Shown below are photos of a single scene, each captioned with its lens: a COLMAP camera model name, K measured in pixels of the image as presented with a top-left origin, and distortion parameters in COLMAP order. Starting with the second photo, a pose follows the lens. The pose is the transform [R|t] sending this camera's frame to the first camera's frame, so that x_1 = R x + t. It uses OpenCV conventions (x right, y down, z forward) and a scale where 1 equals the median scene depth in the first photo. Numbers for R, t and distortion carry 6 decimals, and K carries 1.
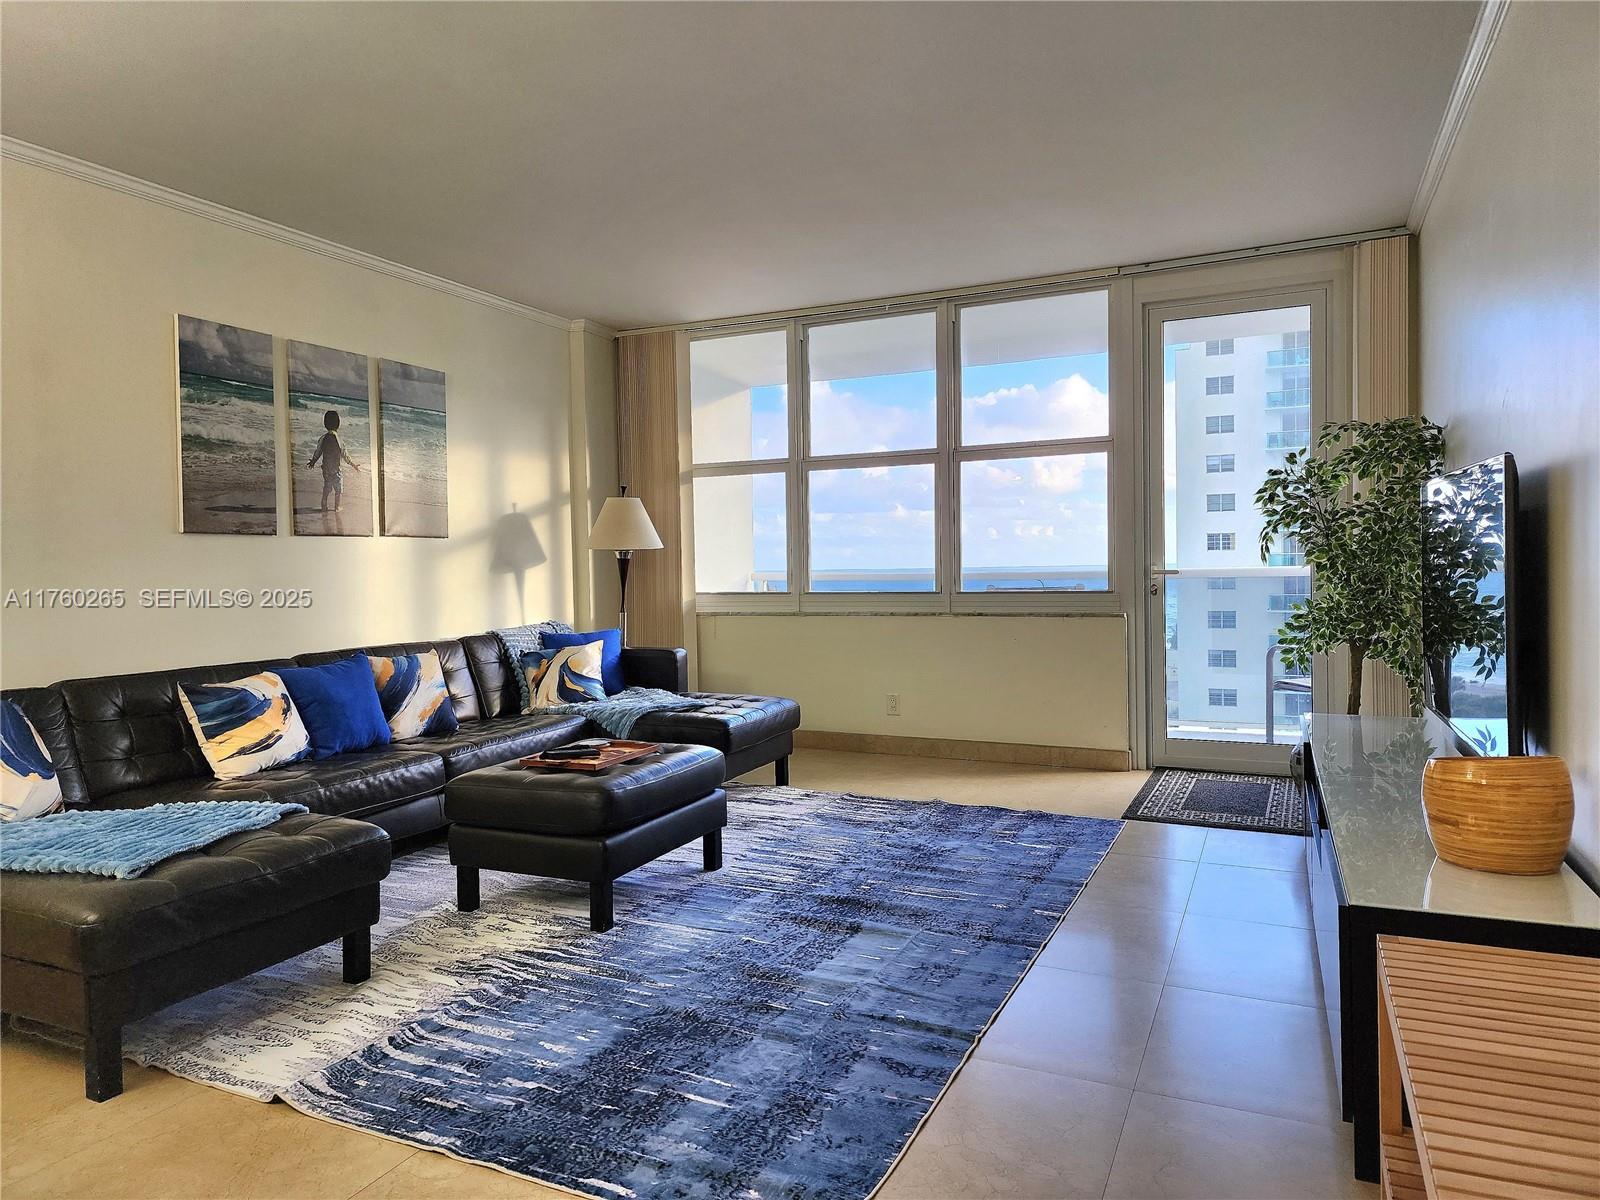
lens RADIAL K [[1085.0, 0, 803.0], [0, 1085.0, 577.3], [0, 0, 1]] dist [0.088669, -0.085357]
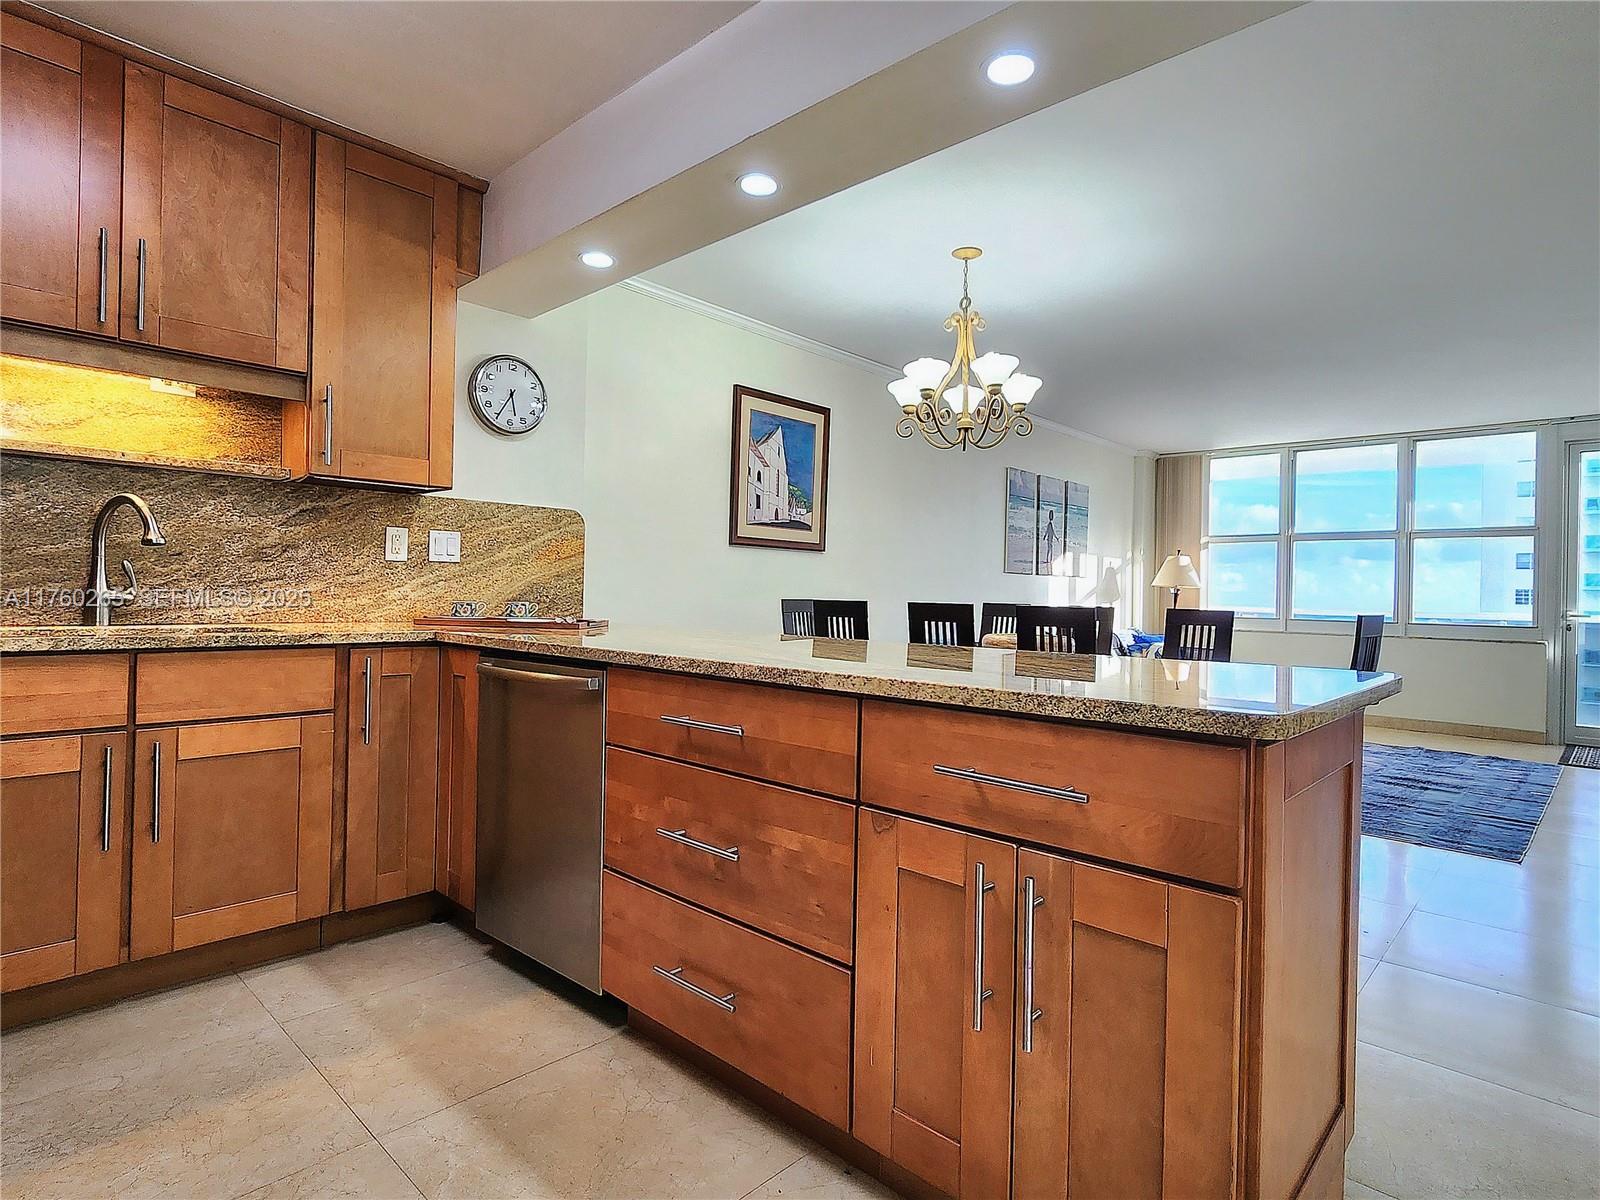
lens RADIAL K [[827.3, 0, 800.0], [0, 827.3, 600.0], [0, 0, 1]] dist [0.000720, 0.000222]
pose [[0.942663, 0.042541, -0.331024, -0.387574], [-0.044595, 0.999004, 0.001392, 0.023809], [0.330754, 0.013450, 0.943621, -0.548123]]
